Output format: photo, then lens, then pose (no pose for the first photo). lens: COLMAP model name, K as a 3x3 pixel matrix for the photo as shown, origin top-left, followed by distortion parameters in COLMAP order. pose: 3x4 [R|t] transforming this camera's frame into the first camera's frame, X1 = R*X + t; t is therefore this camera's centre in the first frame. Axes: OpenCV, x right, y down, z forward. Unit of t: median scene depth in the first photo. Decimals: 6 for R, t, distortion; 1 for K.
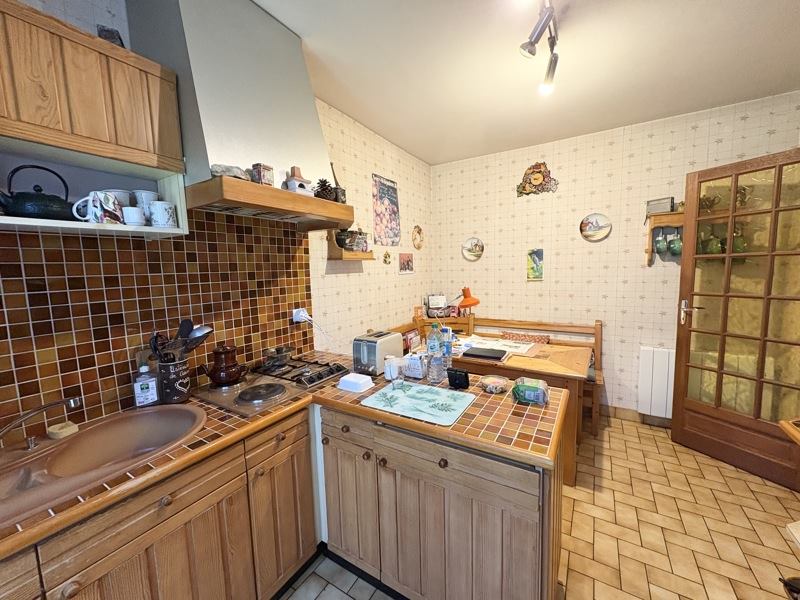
lens RADIAL K [[317.6, 0, 399.0], [0, 317.6, 300.4], [0, 0, 1]] dist [-0.000643, -0.000086]
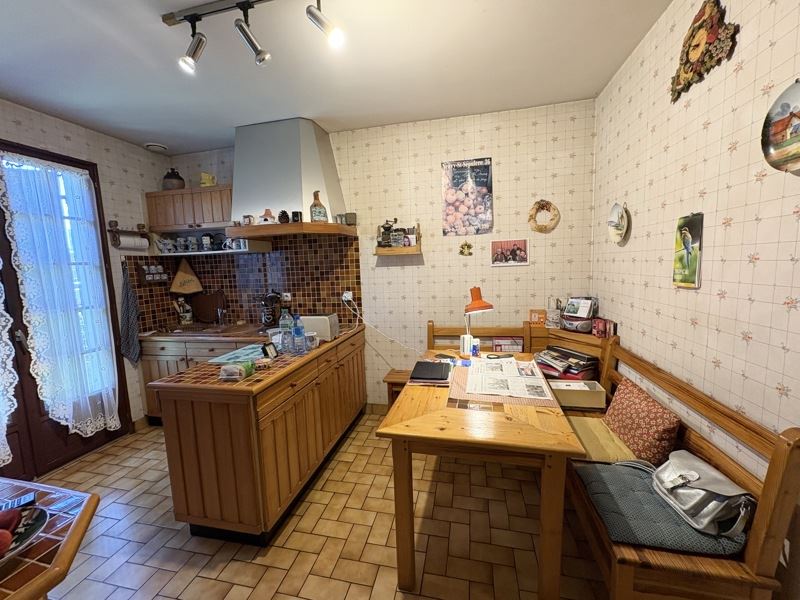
lens RADIAL K [[317.6, 0, 400.1], [0, 317.6, 300.7], [0, 0, 1]] dist [-0.000643, -0.000086]
pose [[0.327319, 0.120437, -0.937207, 0.895136], [-0.069540, 0.992225, 0.103220, -0.077589], [0.942352, 0.031388, 0.333149, 0.607458]]
